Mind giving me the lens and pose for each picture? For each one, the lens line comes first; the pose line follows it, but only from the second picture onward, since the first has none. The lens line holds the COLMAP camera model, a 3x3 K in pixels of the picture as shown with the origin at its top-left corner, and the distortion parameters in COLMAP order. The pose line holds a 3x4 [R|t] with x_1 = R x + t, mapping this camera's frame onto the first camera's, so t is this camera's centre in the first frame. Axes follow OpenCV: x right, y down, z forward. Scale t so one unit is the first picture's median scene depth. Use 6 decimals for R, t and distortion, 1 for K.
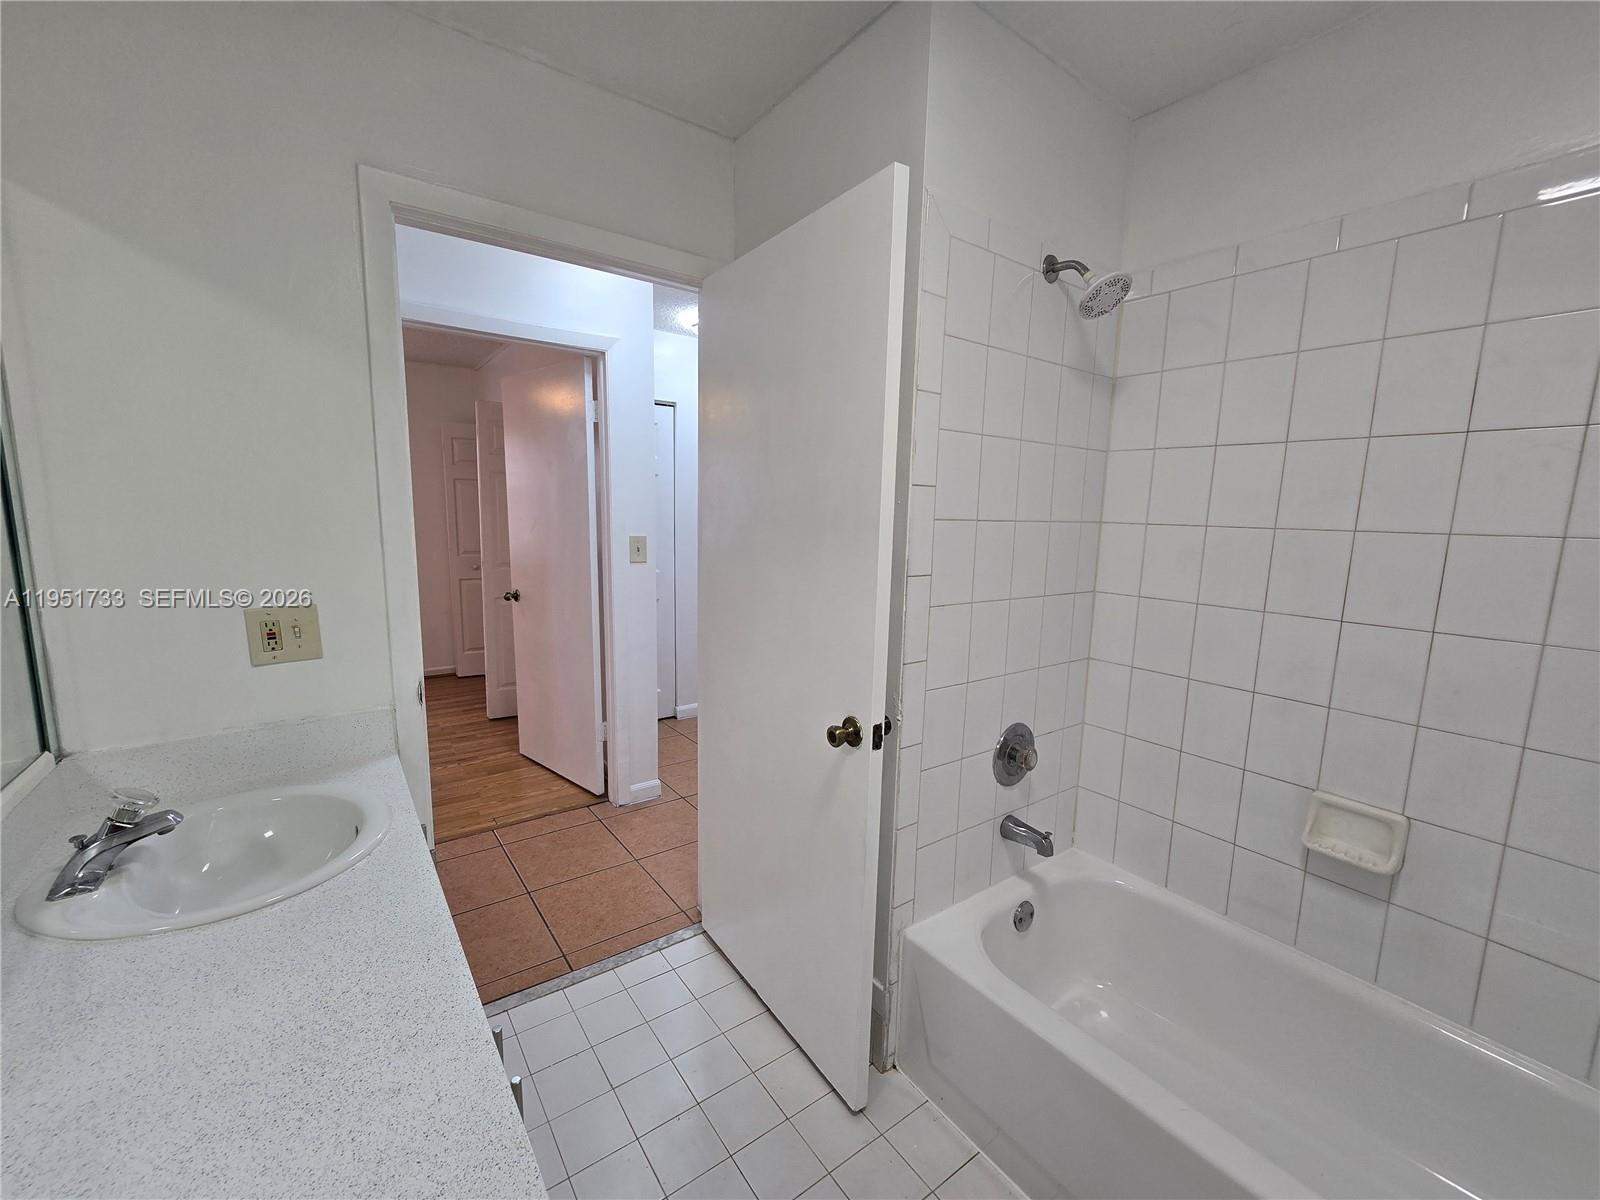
lens RADIAL K [[657.1, 0, 797.8], [0, 657.1, 607.4], [0, 0, 1]] dist [0.008833, -0.000042]
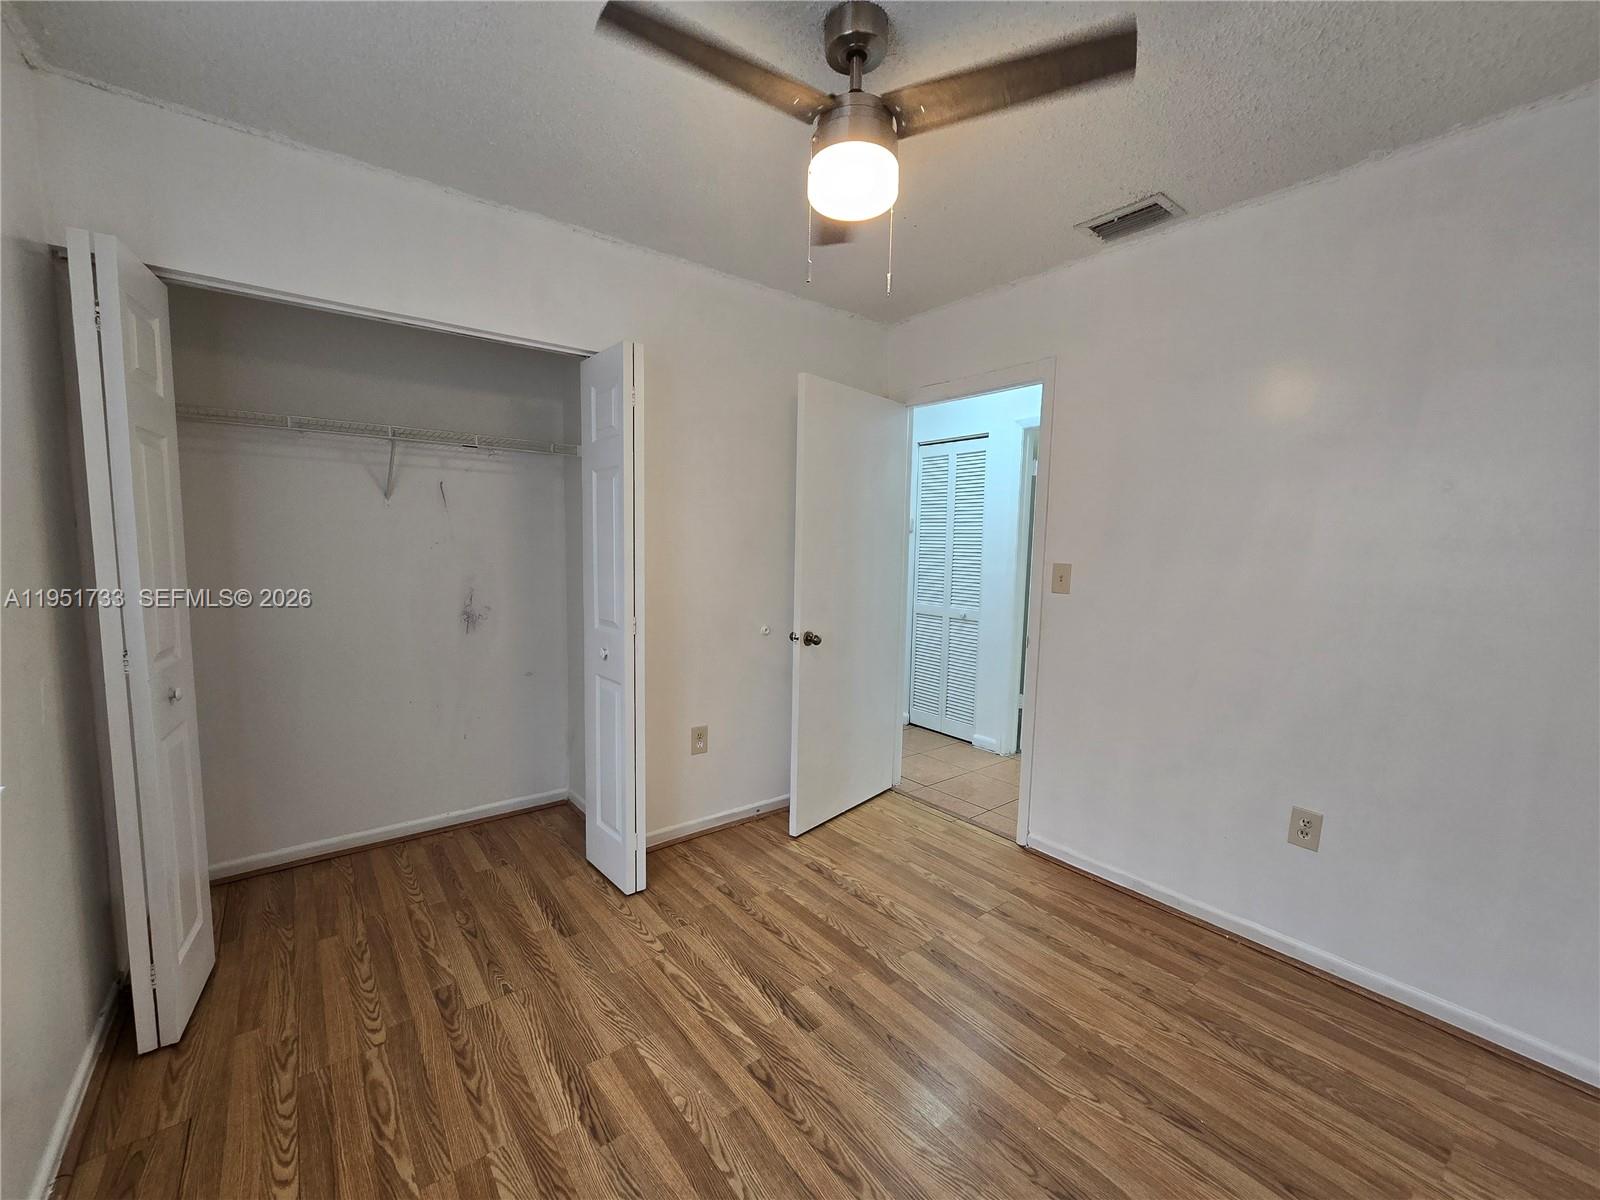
lens RADIAL K [[657.1, 0, 797.8], [0, 657.1, 607.4], [0, 0, 1]] dist [0.008833, -0.000042]
pose [[-0.031940, -0.118939, 0.992388, -1.110086], [0.127919, 0.984242, 0.122080, -0.141398], [-0.991270, 0.130845, -0.016222, 0.914425]]
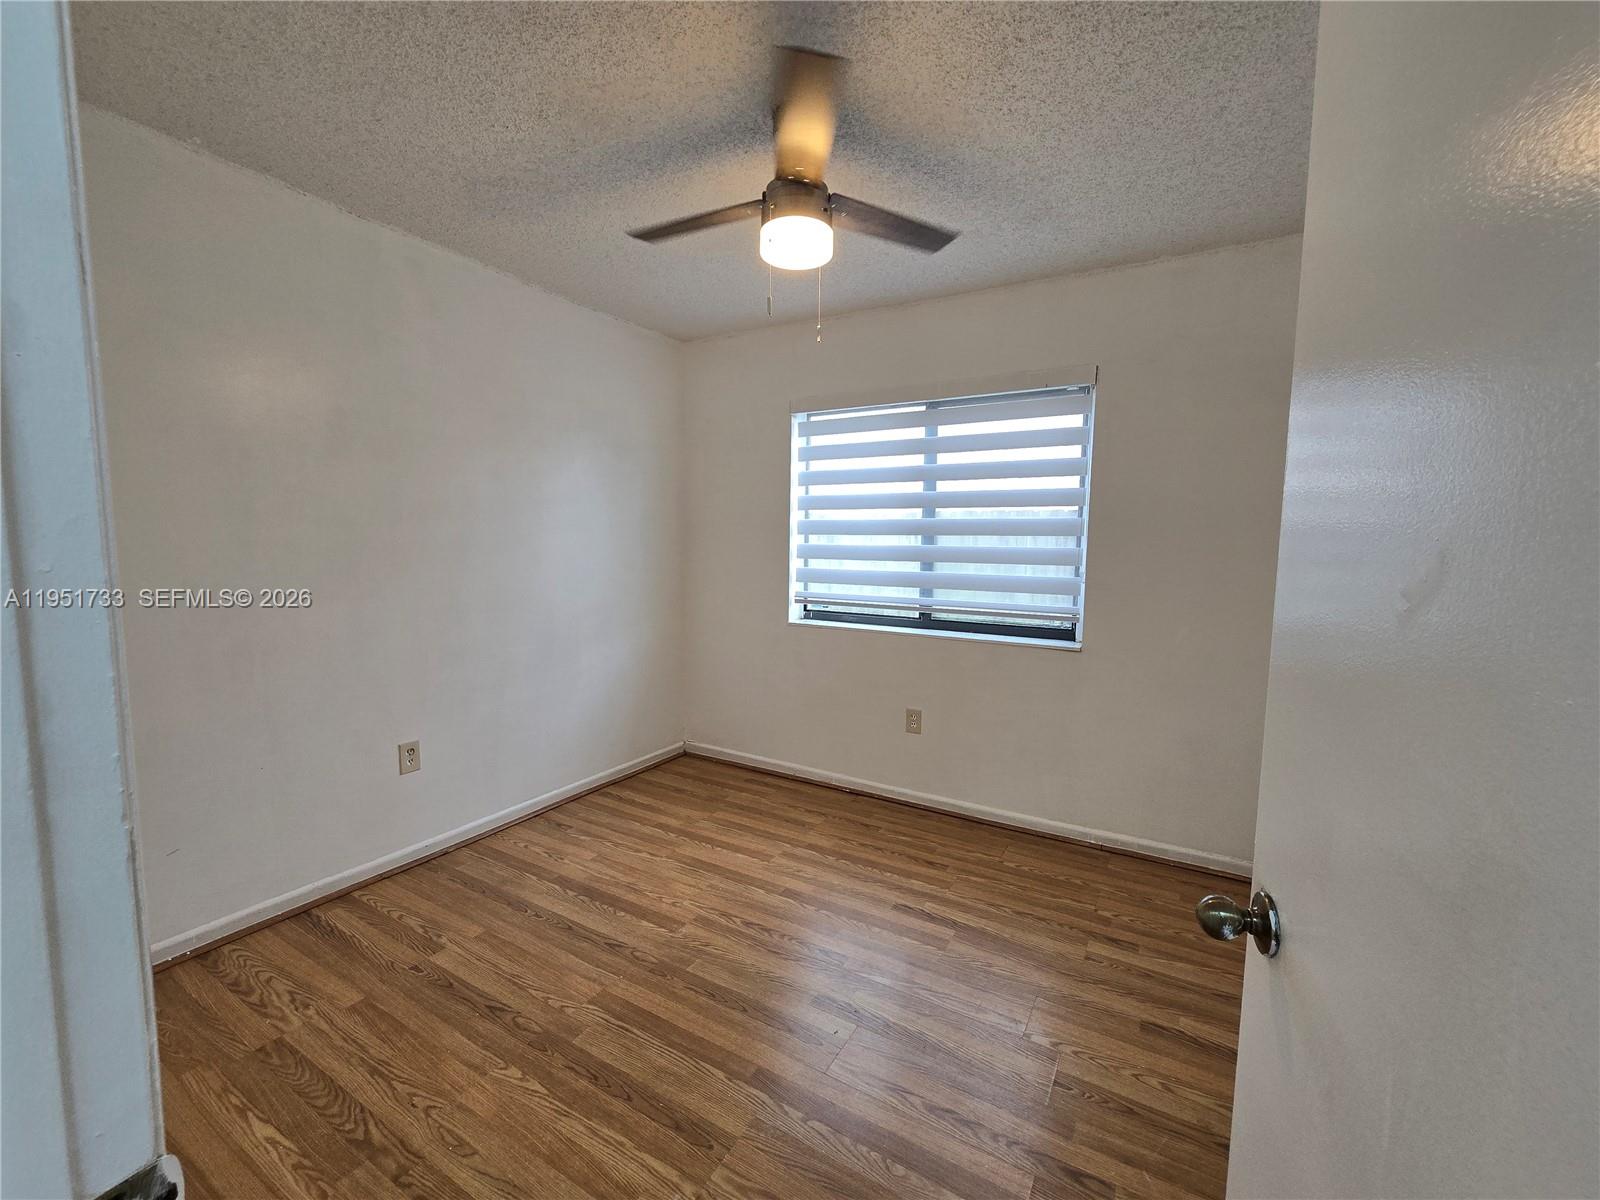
lens RADIAL K [[657.1, 0, 797.8], [0, 657.1, 607.4], [0, 0, 1]] dist [0.008833, -0.000042]
pose [[0.400793, 0.080479, -0.912627, -0.273974], [-0.141179, 0.989662, 0.025271, -0.089798], [0.905226, 0.118715, 0.408011, 0.690870]]
